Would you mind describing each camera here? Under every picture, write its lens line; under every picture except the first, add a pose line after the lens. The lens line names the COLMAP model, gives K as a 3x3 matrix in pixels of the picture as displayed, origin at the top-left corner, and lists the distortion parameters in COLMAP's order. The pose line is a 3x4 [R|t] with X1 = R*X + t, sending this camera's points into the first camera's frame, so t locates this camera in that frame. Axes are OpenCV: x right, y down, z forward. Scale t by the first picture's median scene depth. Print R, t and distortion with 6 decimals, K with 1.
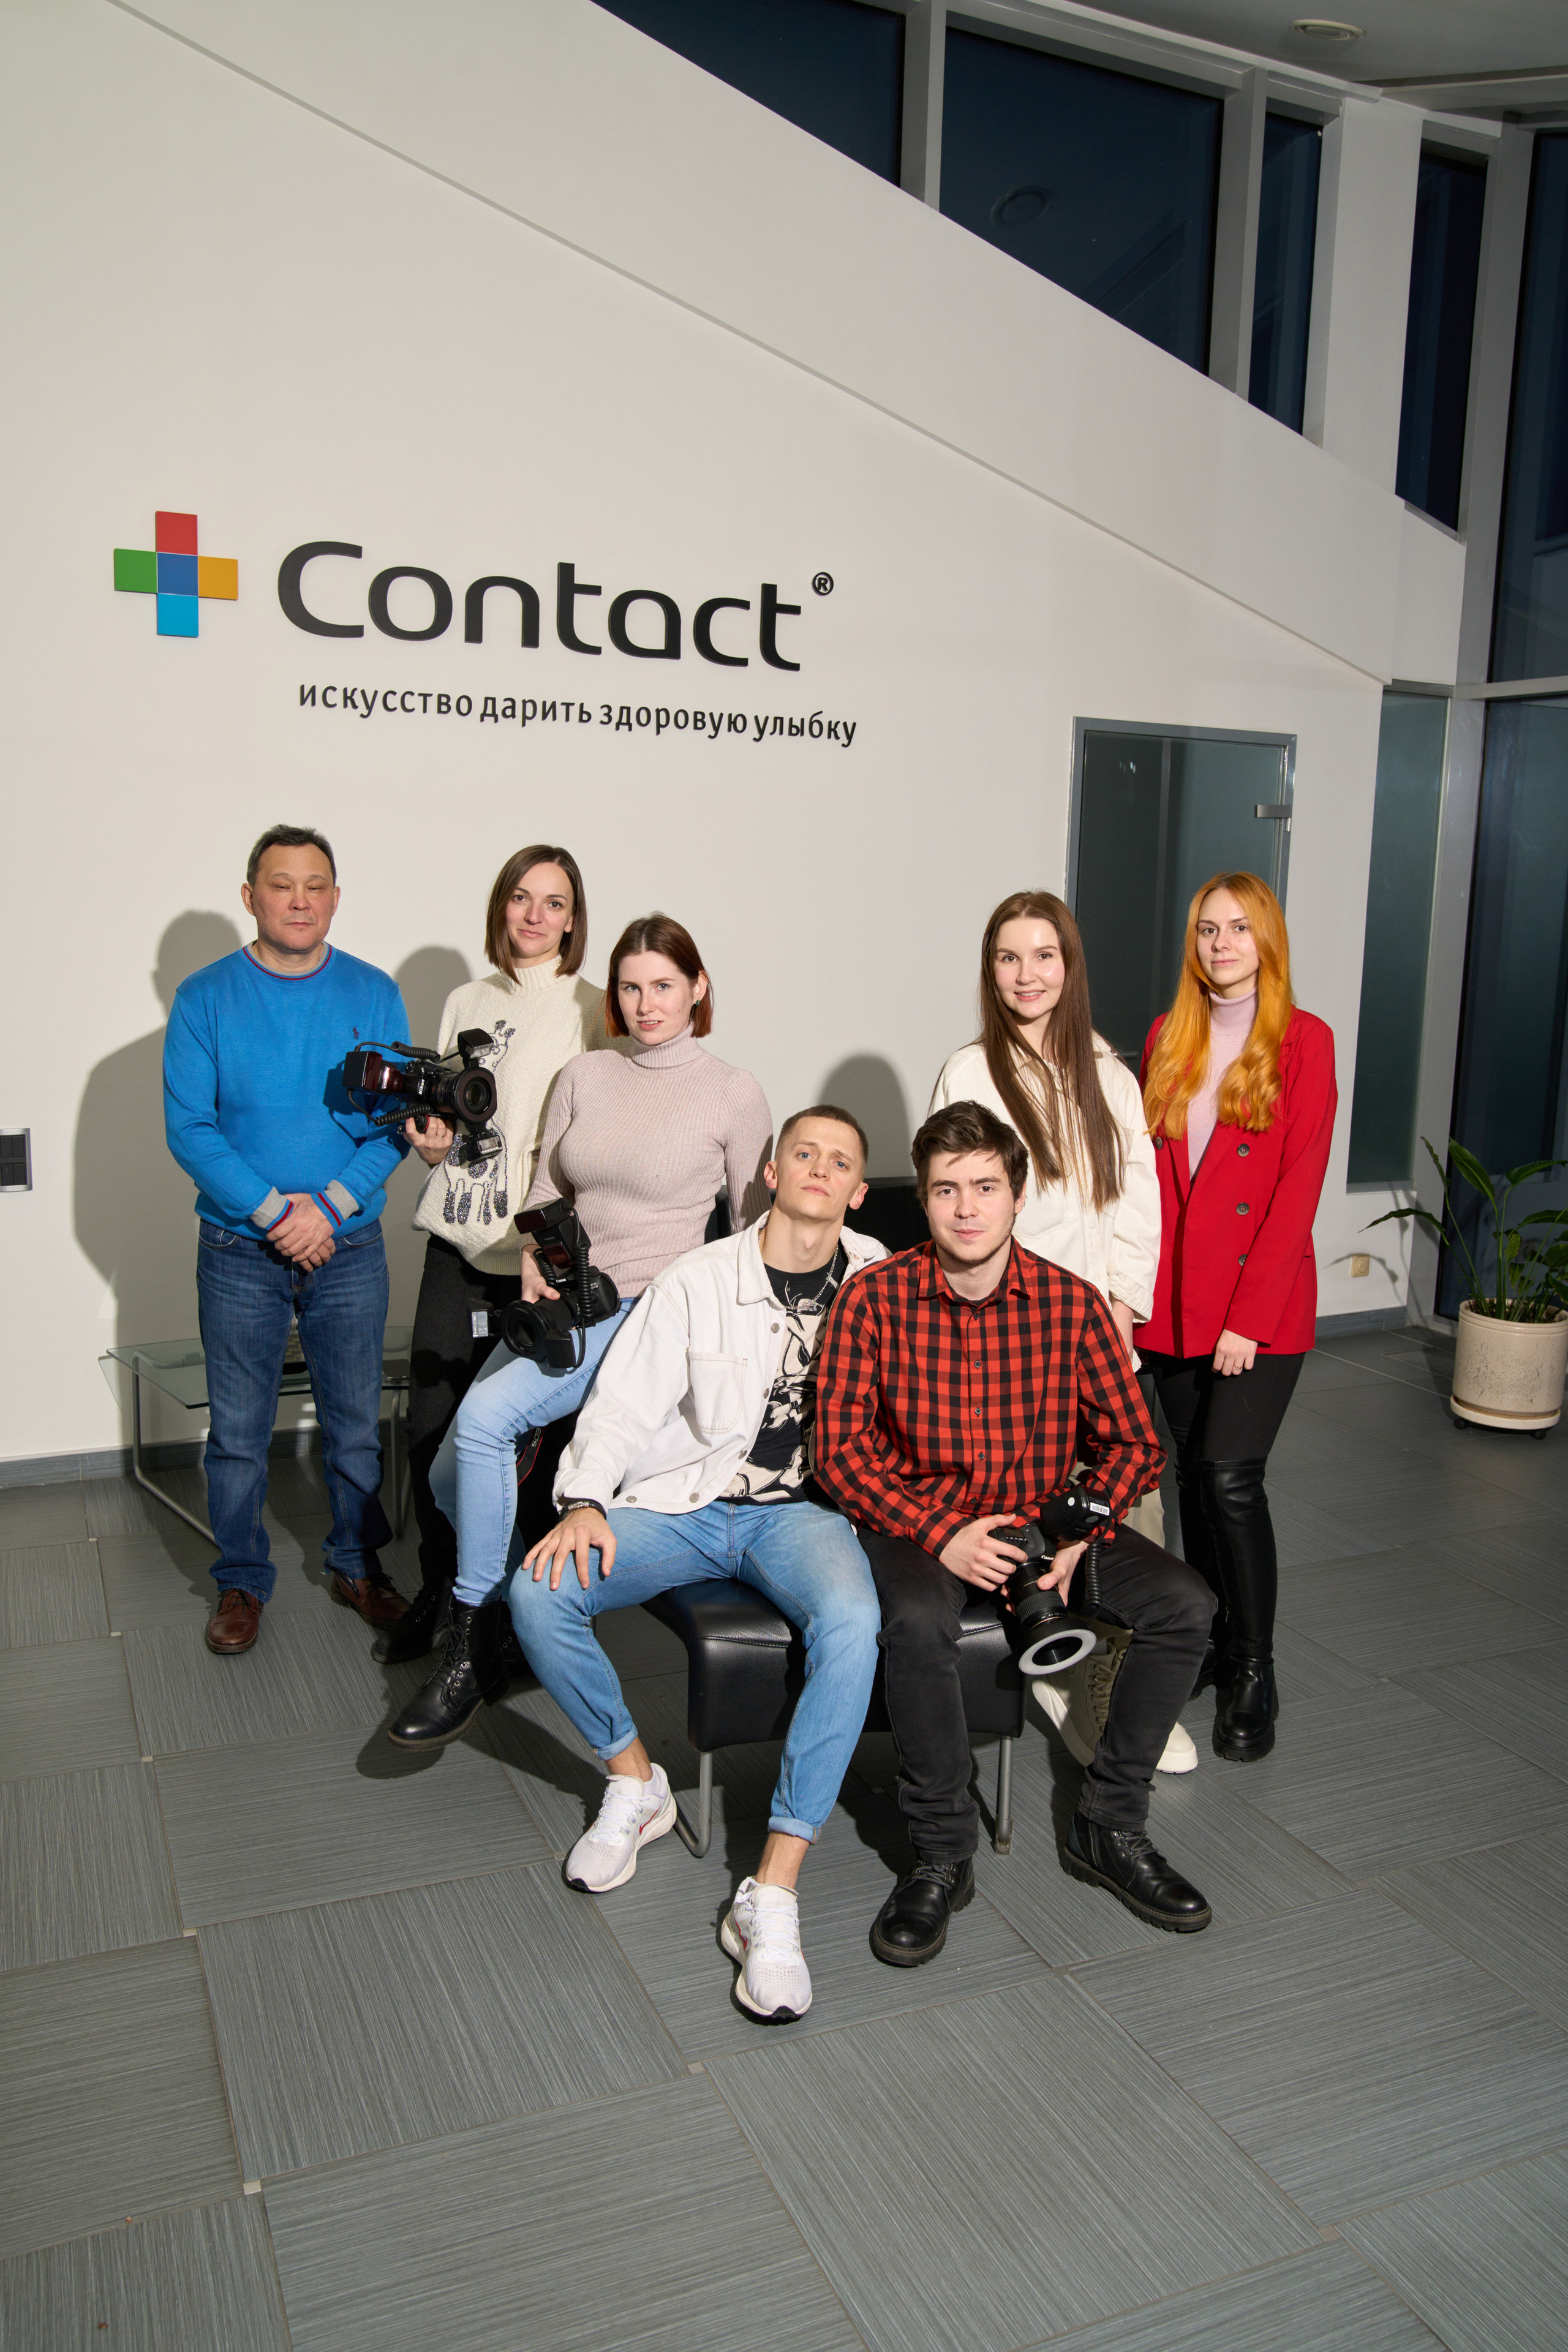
lens RADIAL K [[1840.8, 0, 782.7], [0, 1840.8, 1171.8], [0, 0, 1]] dist [-0.096953, 0.121332]
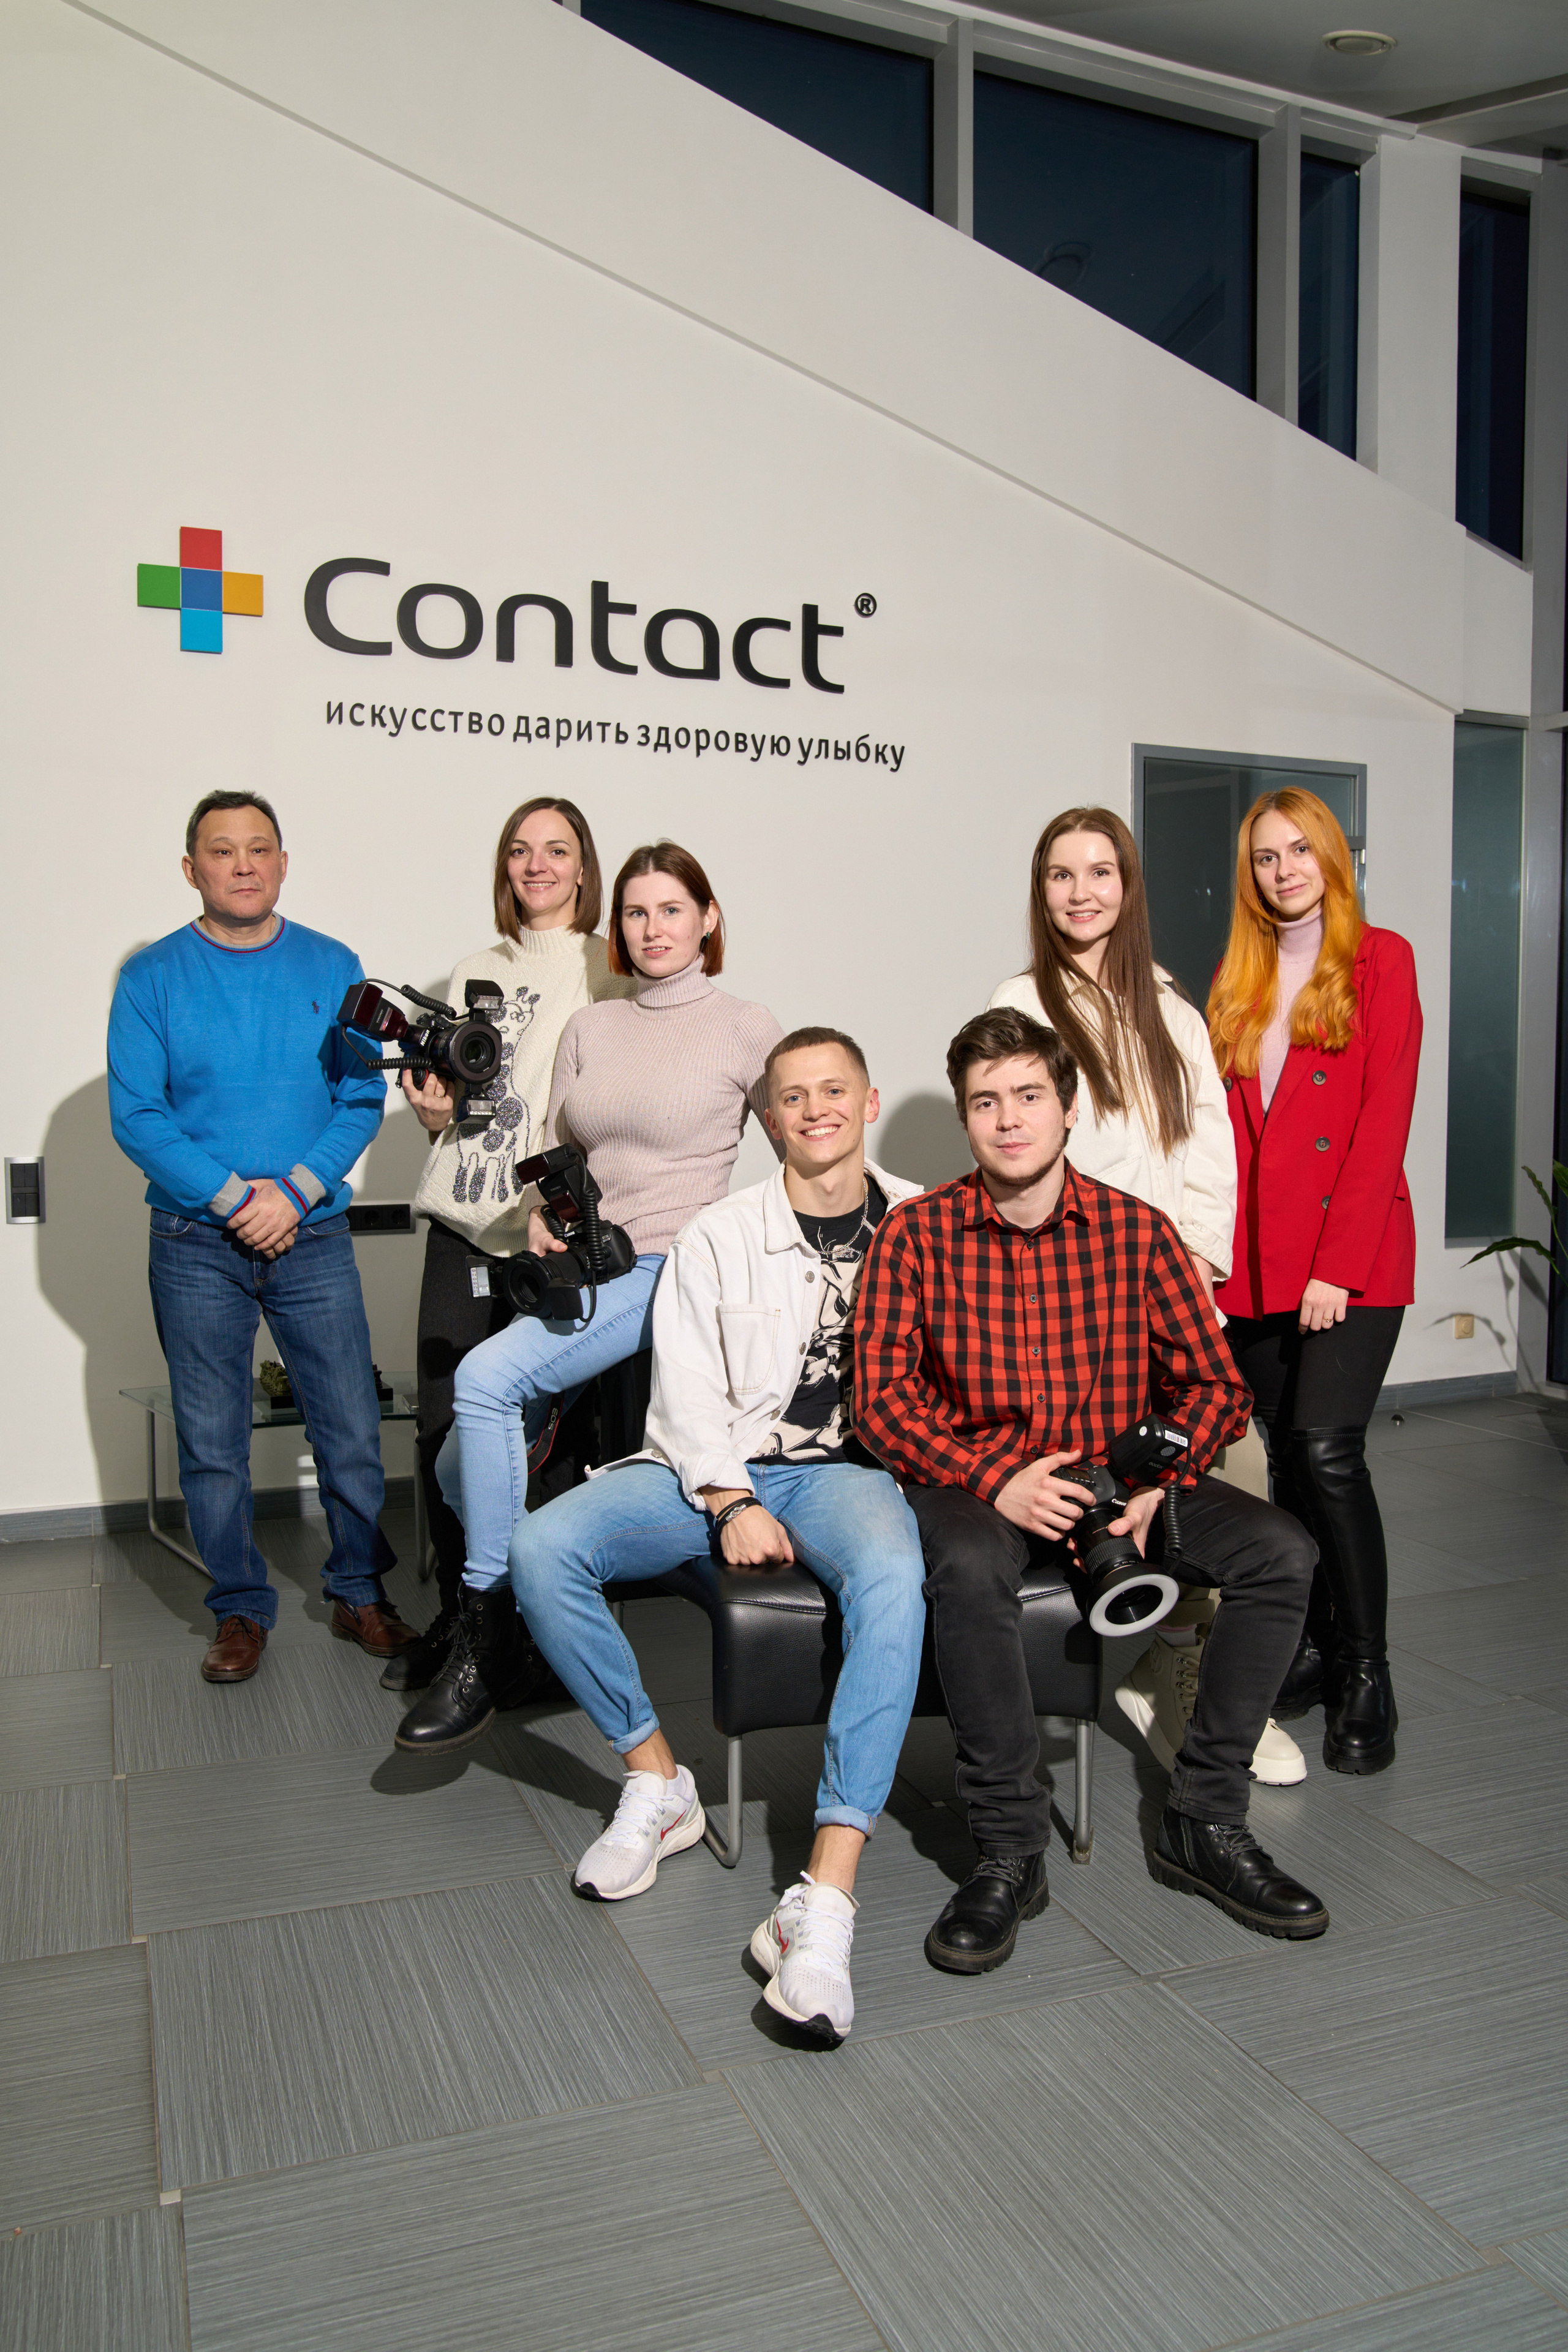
lens RADIAL K [[1840.9, 0, 785.1], [0, 1840.9, 1176.6], [0, 0, 1]] dist [-0.101910, 0.114482]
pose [[0.998681, -0.024212, -0.045286, 0.023300], [0.019543, 0.994709, -0.100852, 0.115152], [0.047489, 0.099834, 0.993870, 0.089931]]
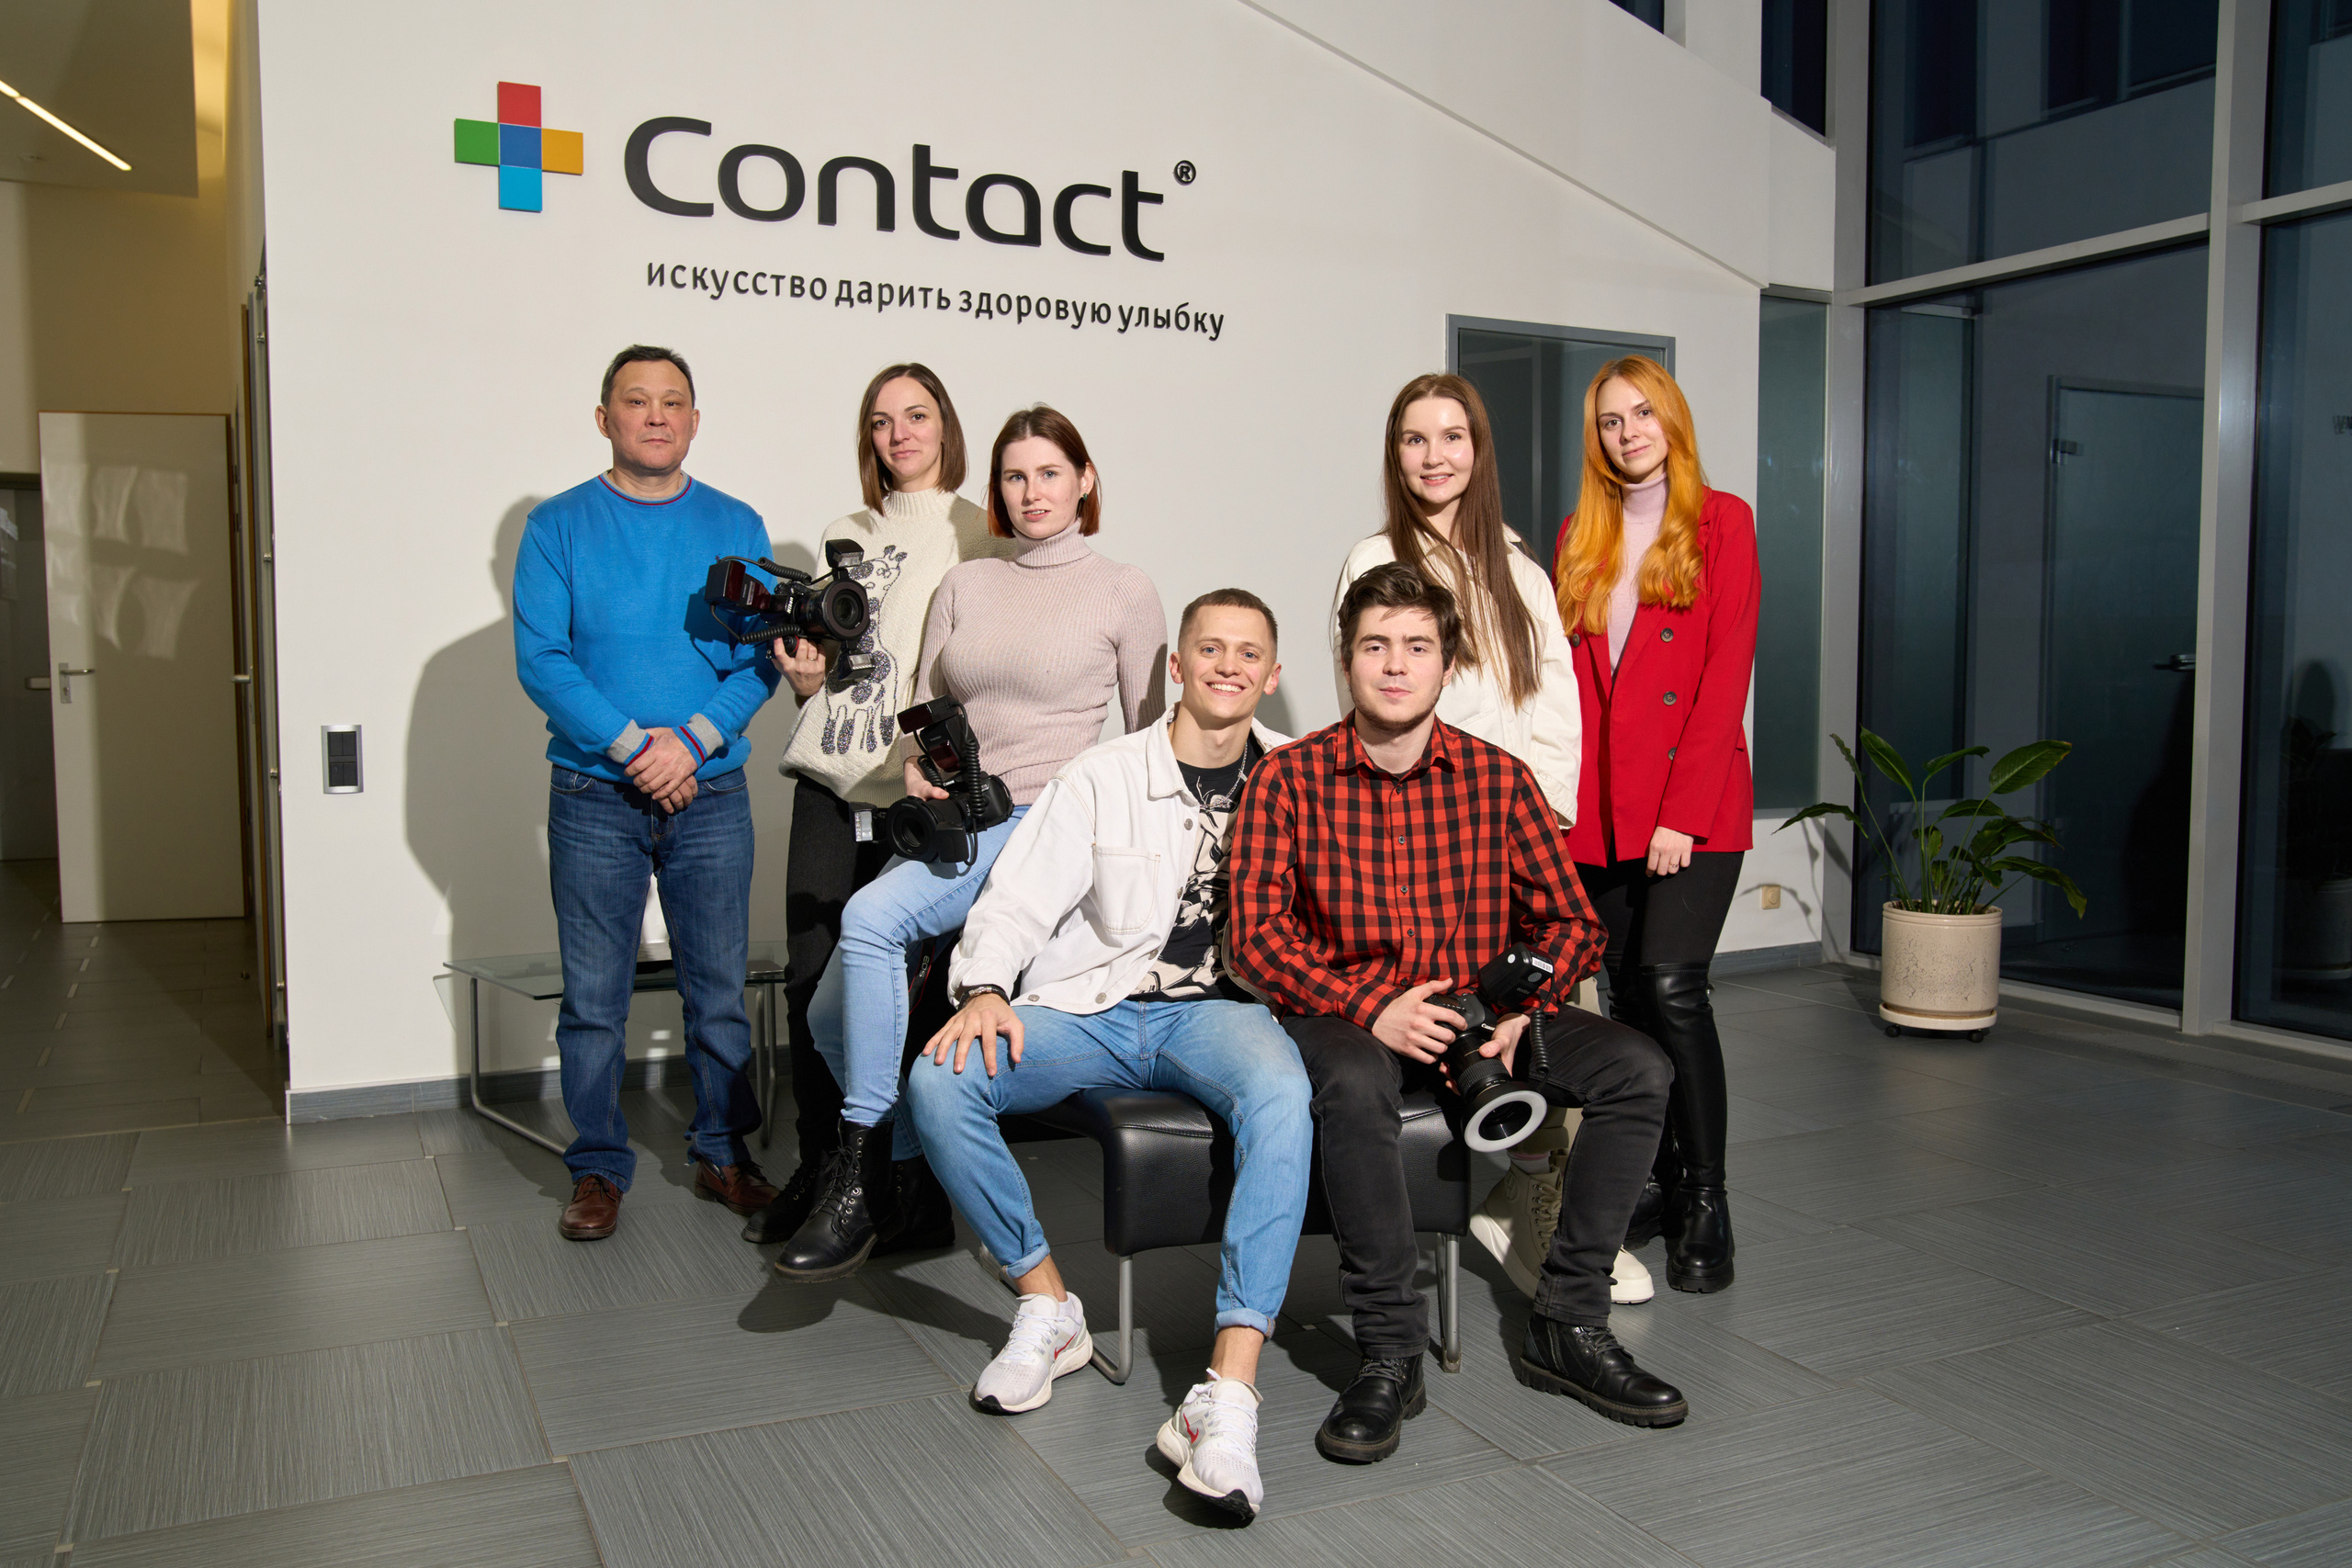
lens RADIAL K [[1952.5, 0, 1171.5], [0, 1952.5, 788.7], [0, 0, 1]] dist [-0.103088, 0.138054]
pose [[0.999261, -0.029598, 0.024509, -0.029544], [0.031724, 0.995302, -0.091476, 0.143277], [-0.021686, 0.092186, 0.995506, 0.010220]]
